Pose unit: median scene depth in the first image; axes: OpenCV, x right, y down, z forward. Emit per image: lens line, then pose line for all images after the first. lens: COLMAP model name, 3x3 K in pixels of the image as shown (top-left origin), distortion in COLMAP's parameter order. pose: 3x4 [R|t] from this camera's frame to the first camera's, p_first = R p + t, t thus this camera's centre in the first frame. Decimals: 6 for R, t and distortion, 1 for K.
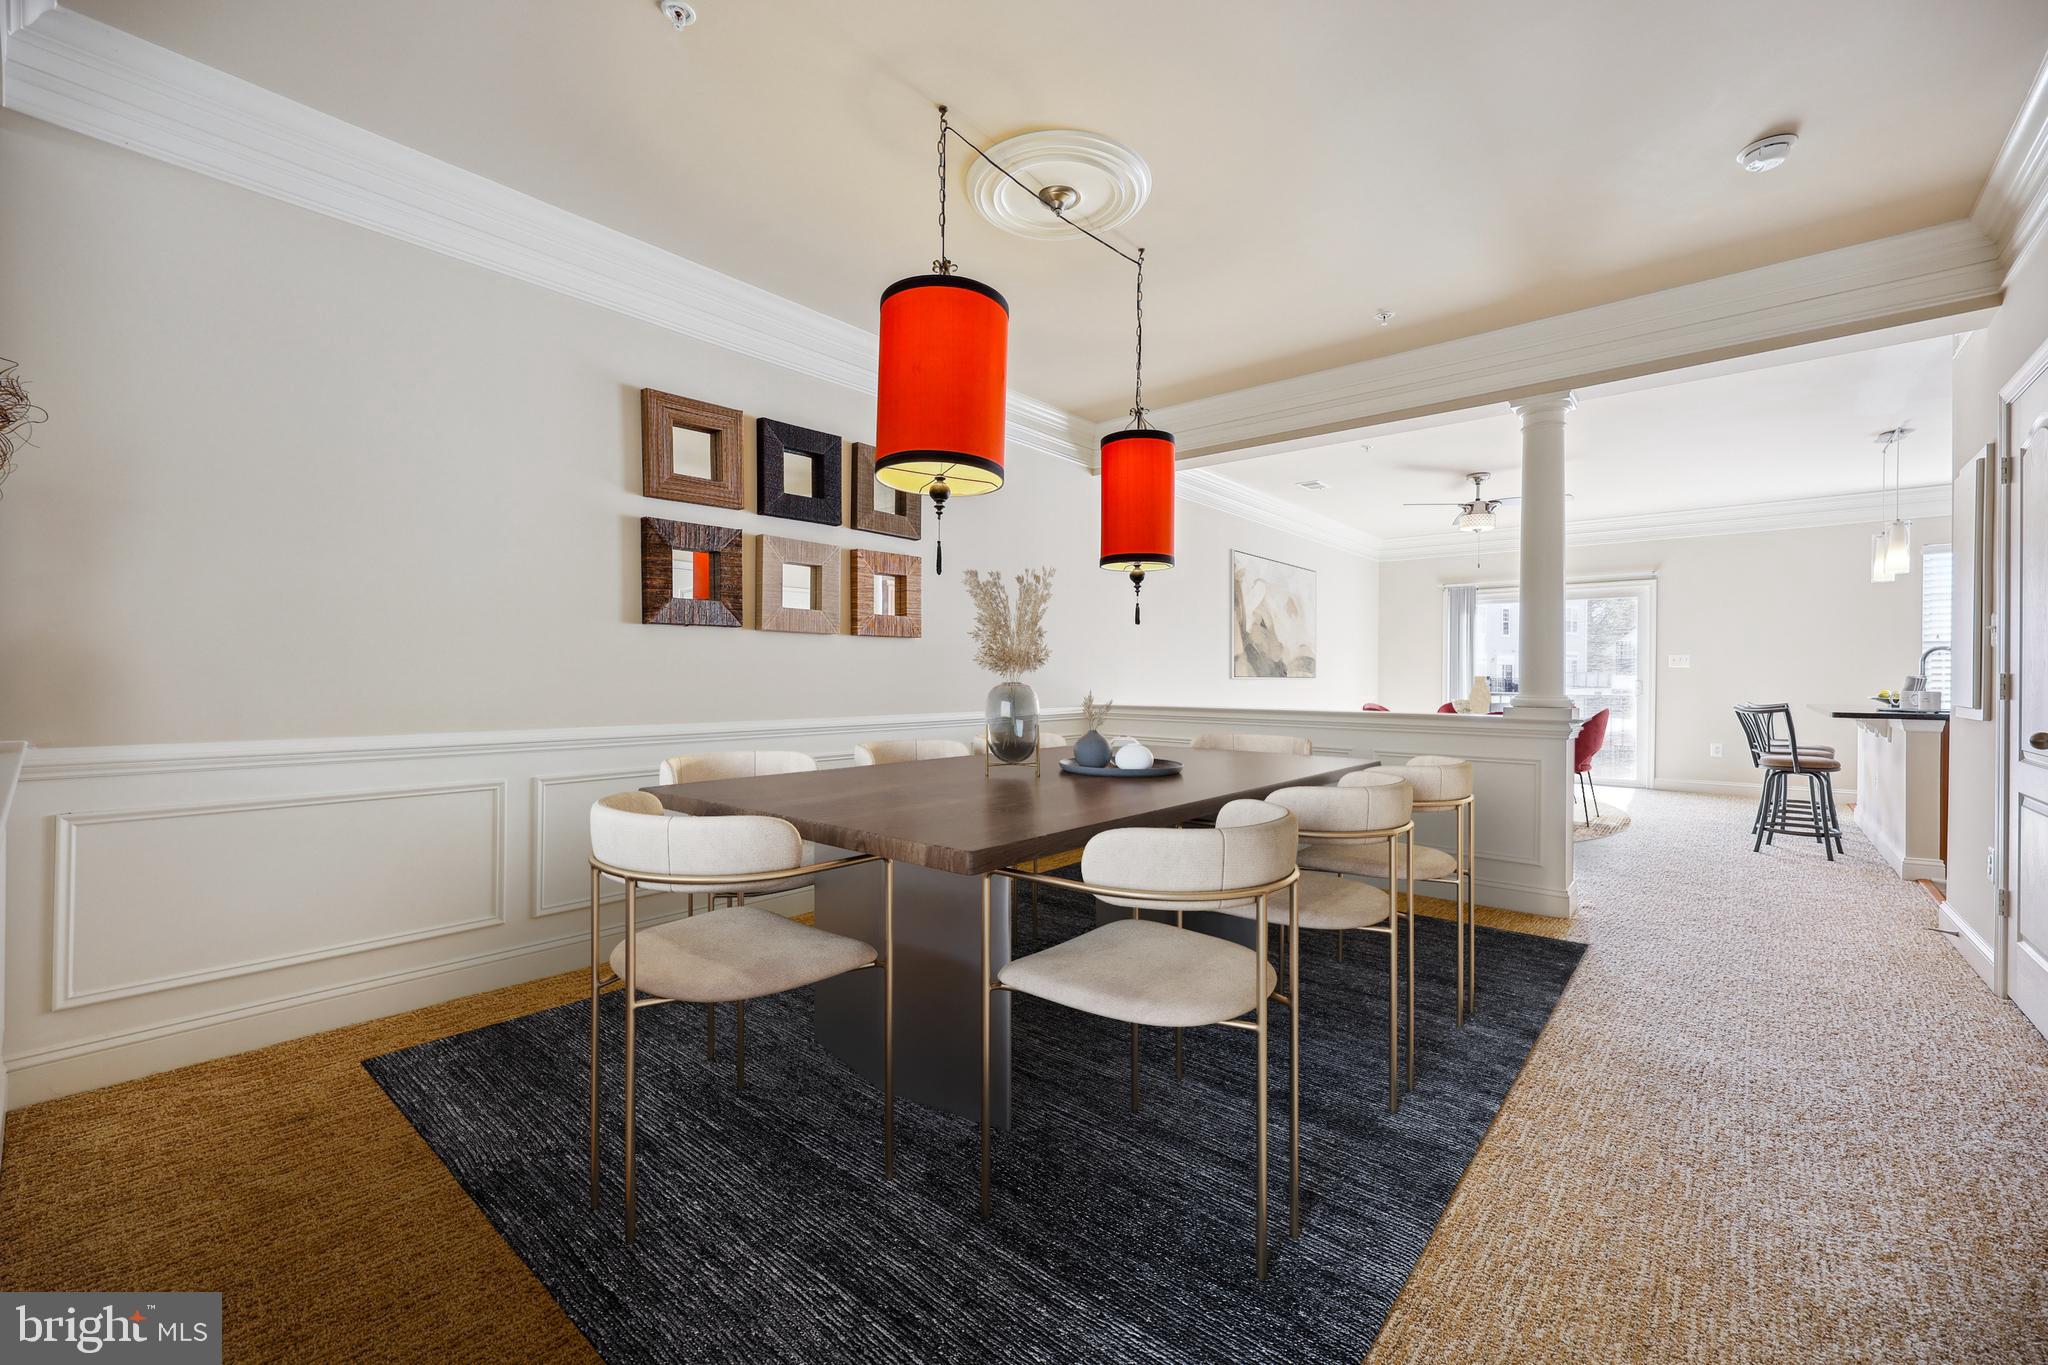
lens RADIAL K [[828.0, 0, 1023.1], [0, 828.0, 680.6], [0, 0, 1]] dist [-0.000869, 0.001207]
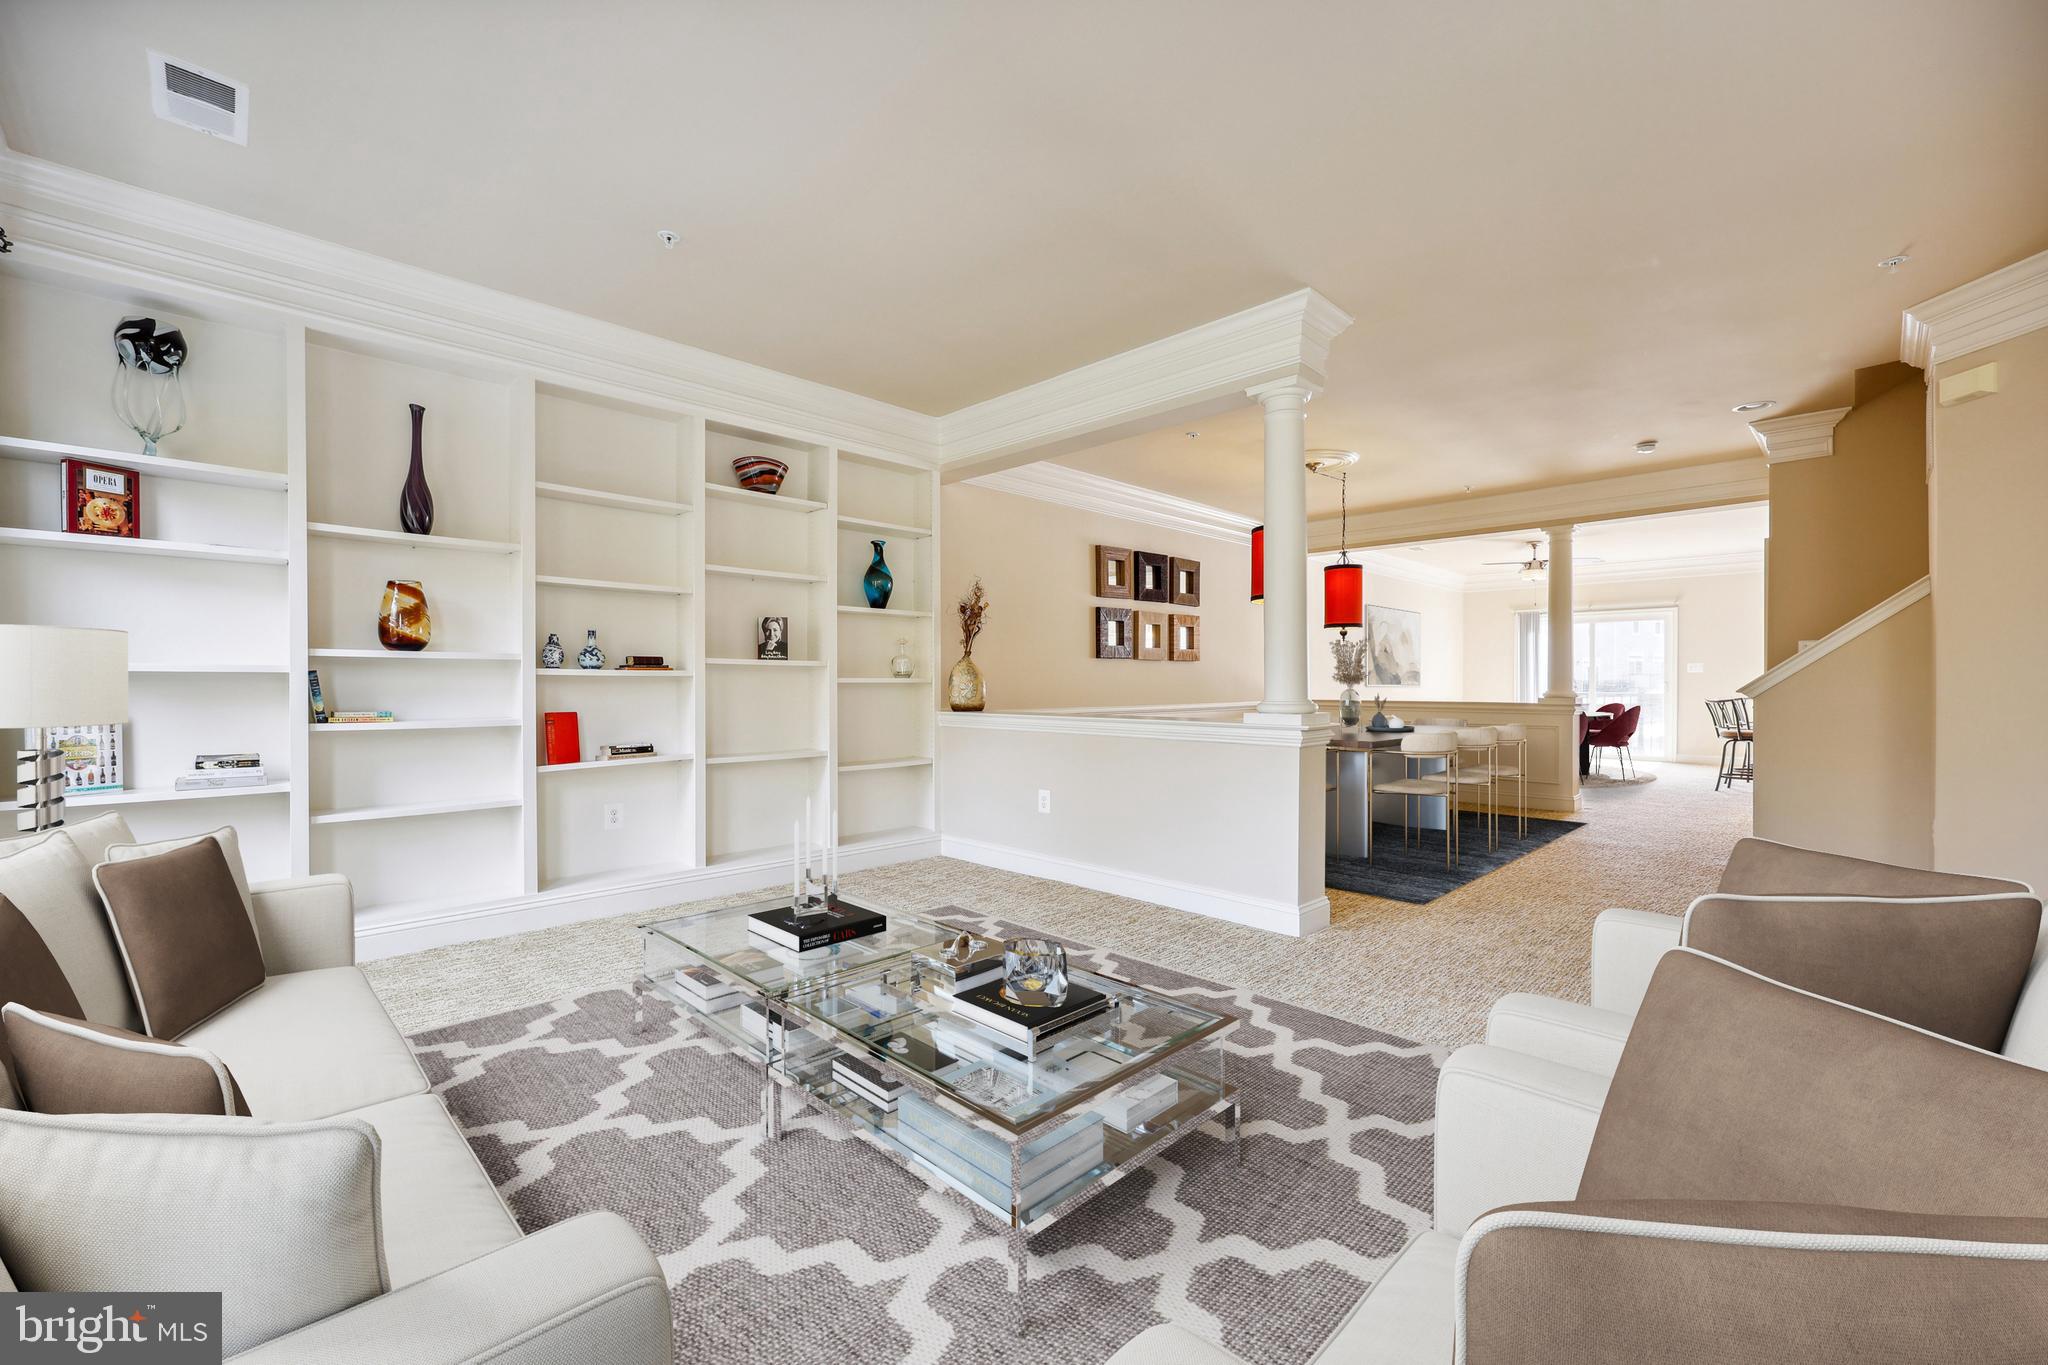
lens RADIAL K [[828.0, 0, 1019.9], [0, 828.0, 685.2], [0, 0, 1]] dist [-0.000869, 0.001207]
pose [[0.996650, -0.006579, -0.081514, -0.414225], [0.006375, 0.999976, -0.002761, 0.002780], [0.081530, 0.002232, 0.996668, -0.925803]]
